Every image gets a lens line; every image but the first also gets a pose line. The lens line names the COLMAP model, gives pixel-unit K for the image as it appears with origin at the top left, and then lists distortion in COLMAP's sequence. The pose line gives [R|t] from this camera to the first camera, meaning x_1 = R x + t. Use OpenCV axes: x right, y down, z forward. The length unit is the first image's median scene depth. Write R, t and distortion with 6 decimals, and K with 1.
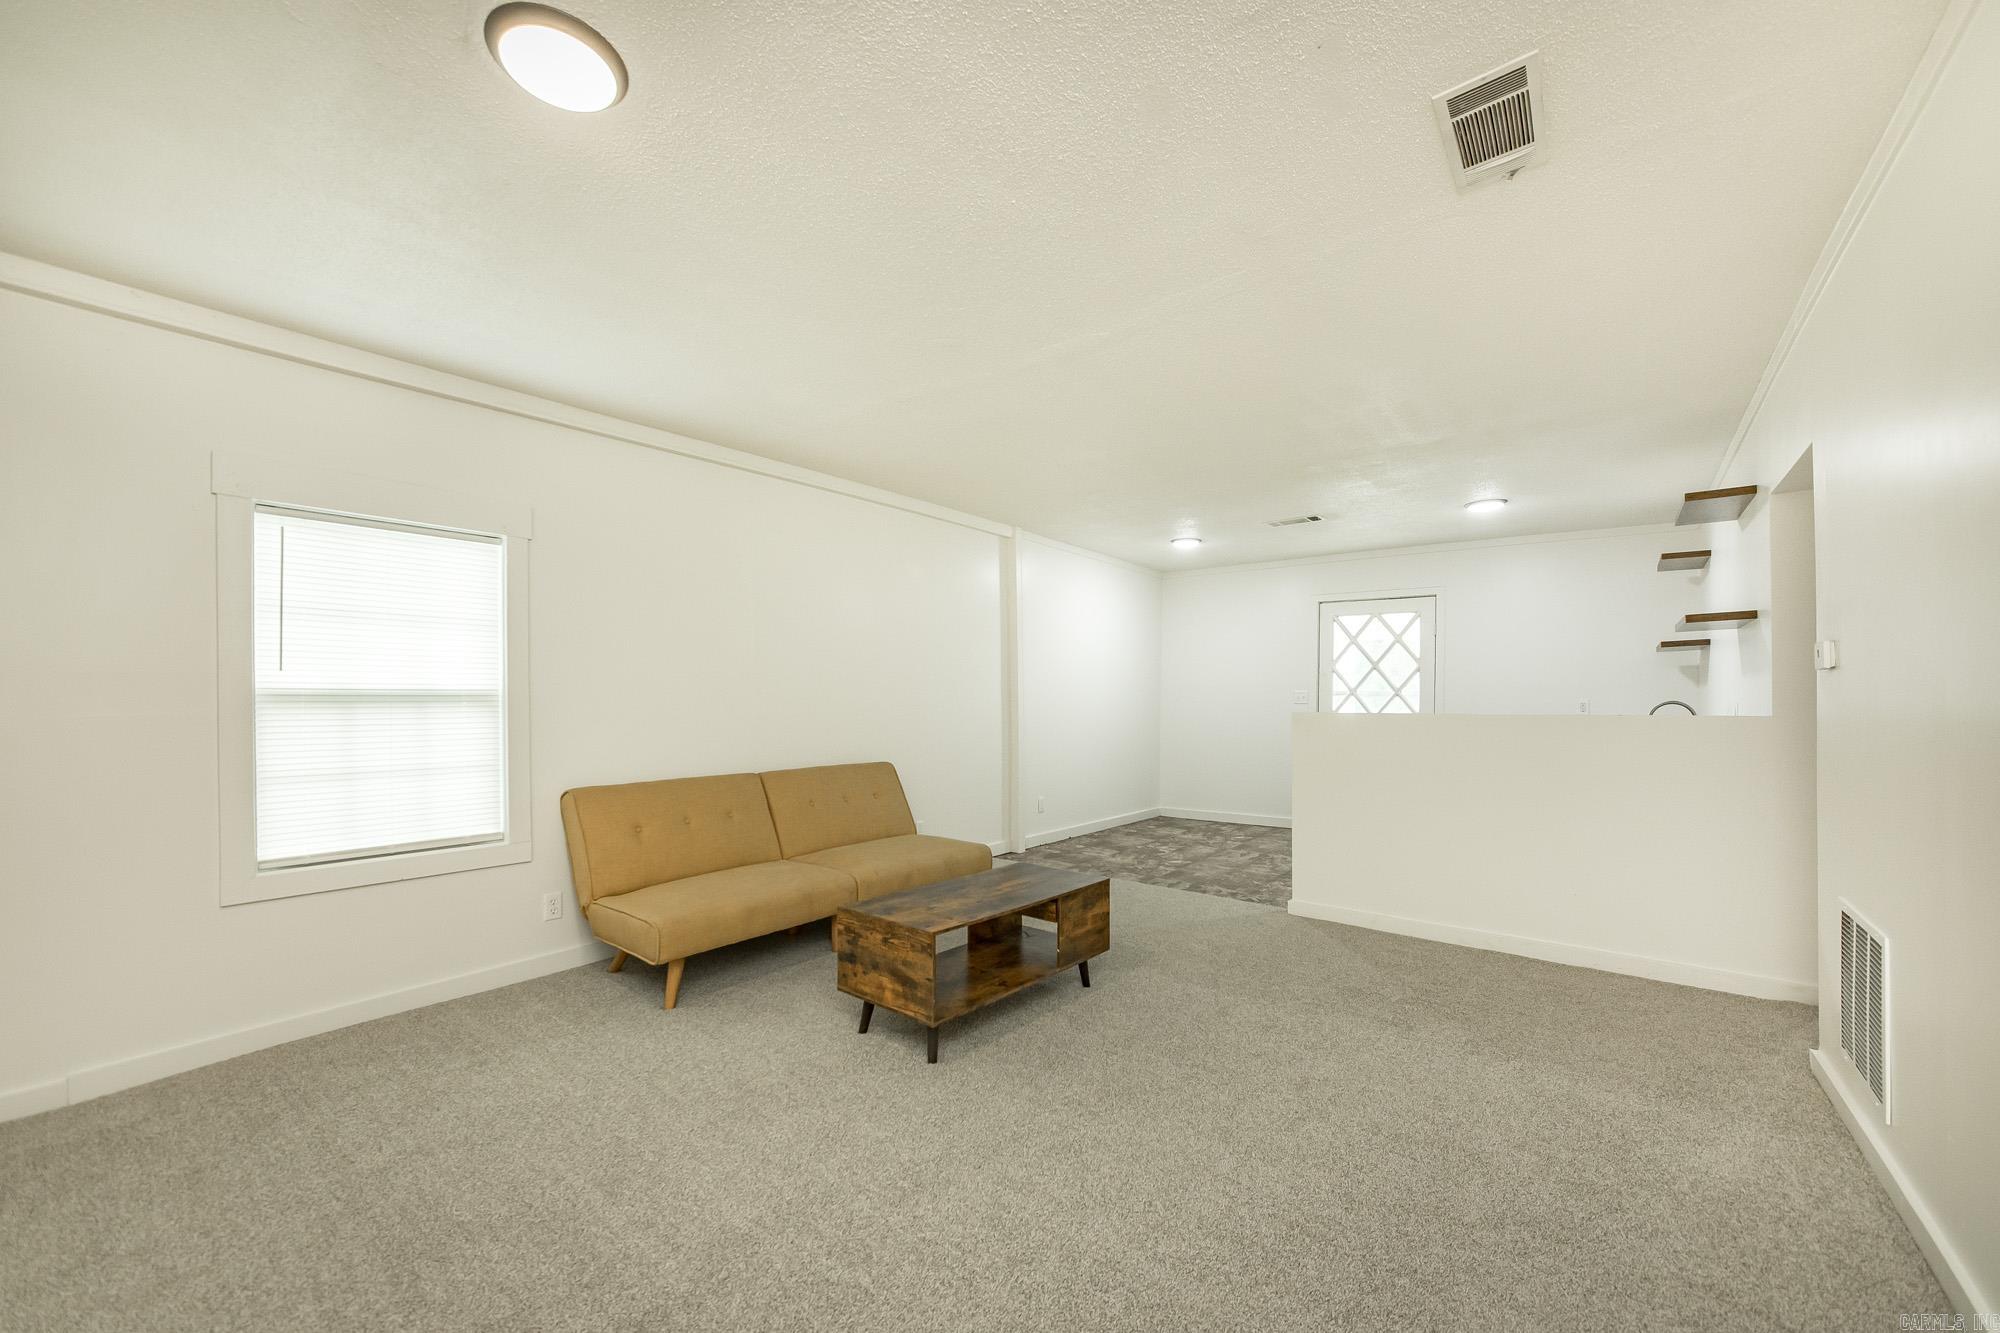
lens RADIAL K [[702.0, 0, 994.6], [0, 702.0, 695.6], [0, 0, 1]] dist [-0.001230, -0.000028]
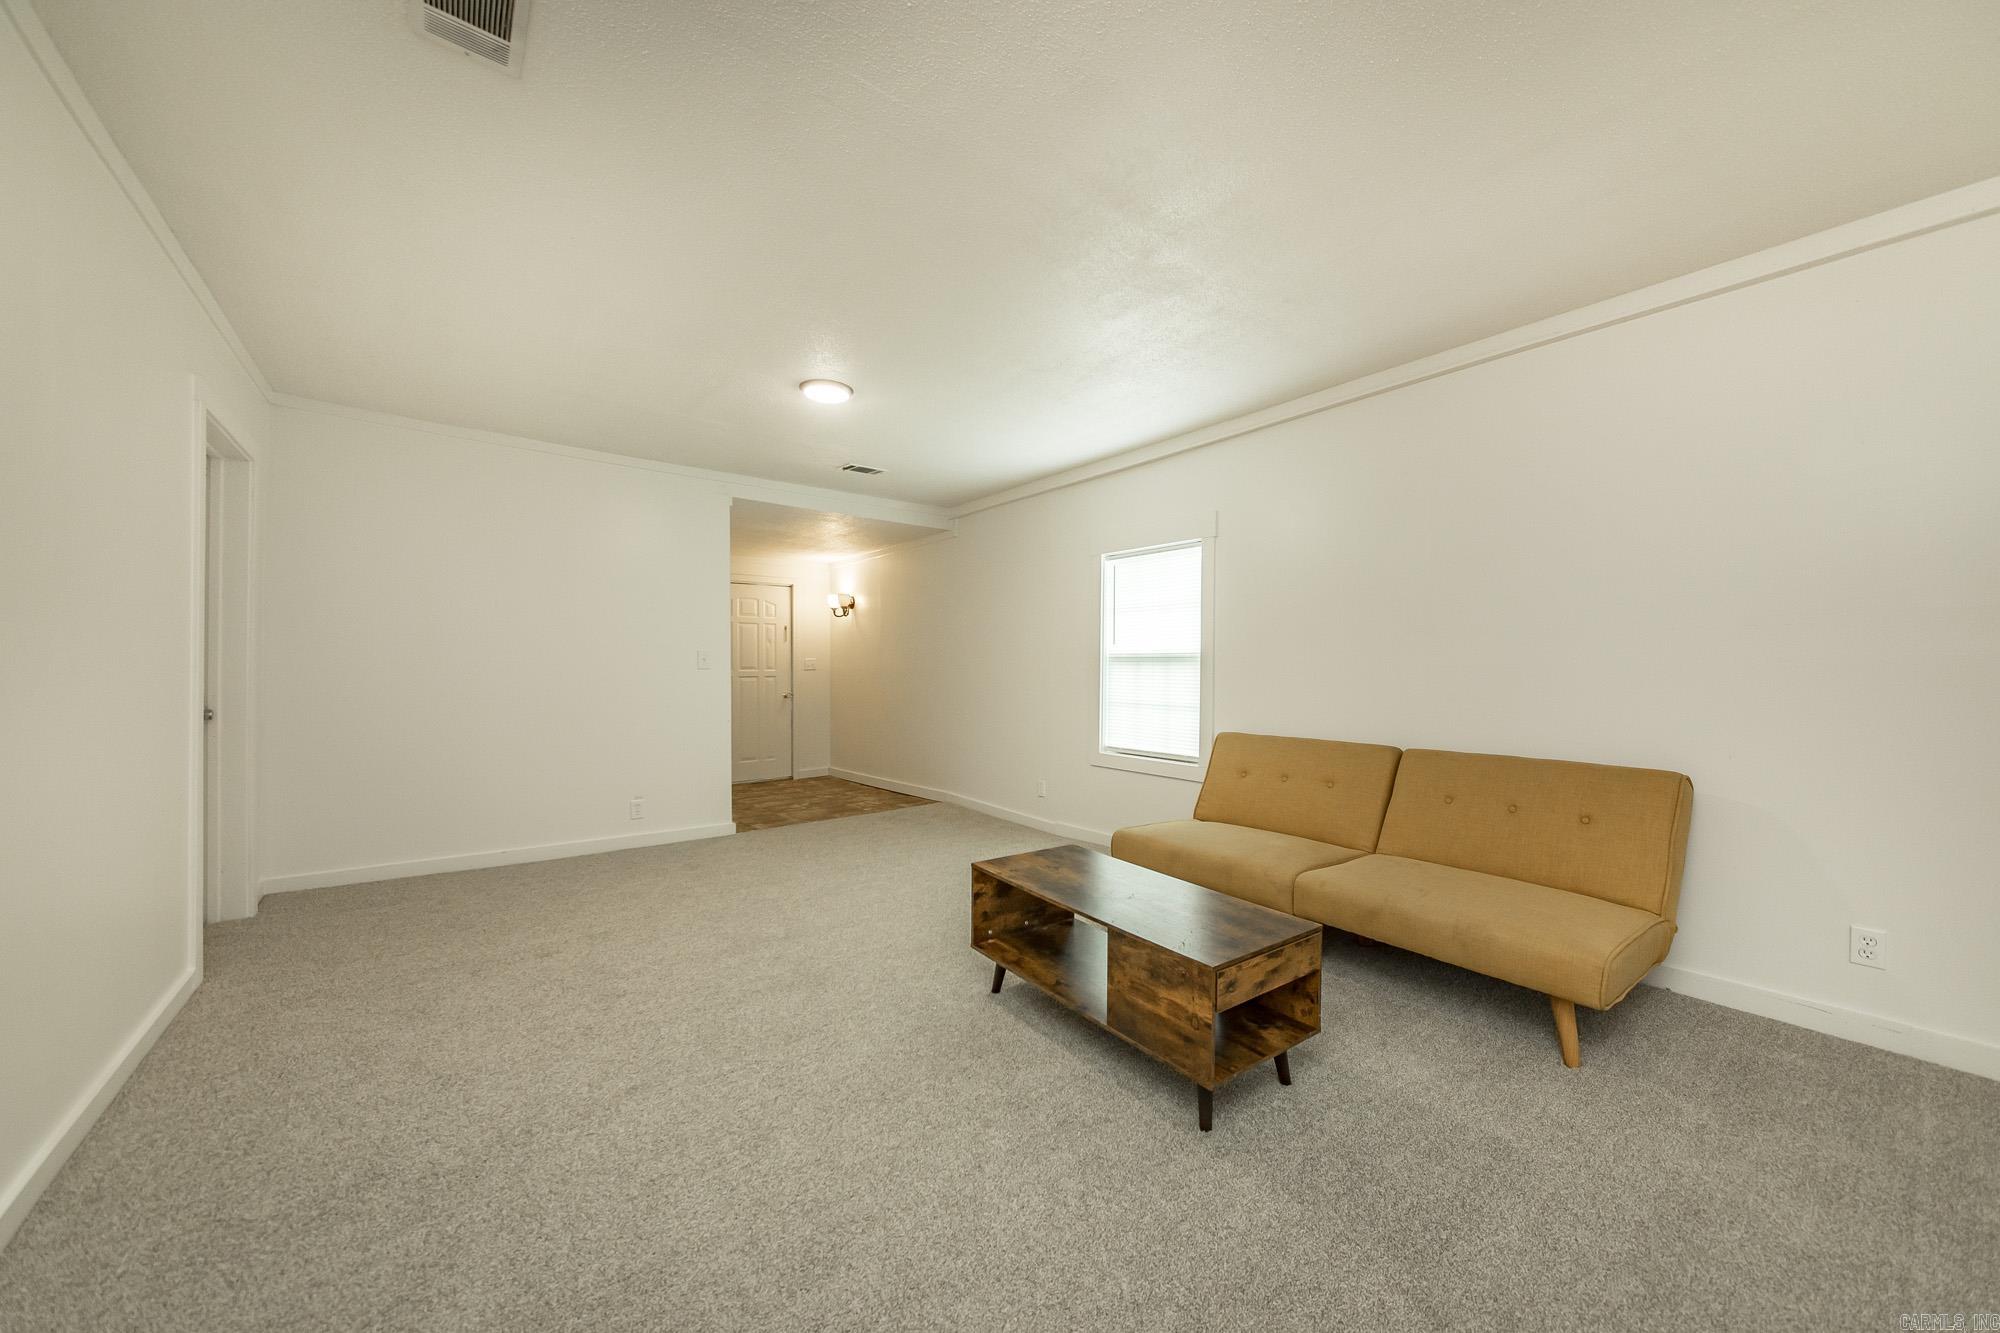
lens RADIAL K [[722.9, 0, 1000.0], [0, 722.9, 666.5], [0, 0, 1]] dist [-0.000072, 0.000001]
pose [[-0.203205, 0.005799, -0.979119, 0.805485], [0.005258, 0.999975, 0.004831, 0.011702], [0.979122, -0.004167, -0.203230, 0.991069]]
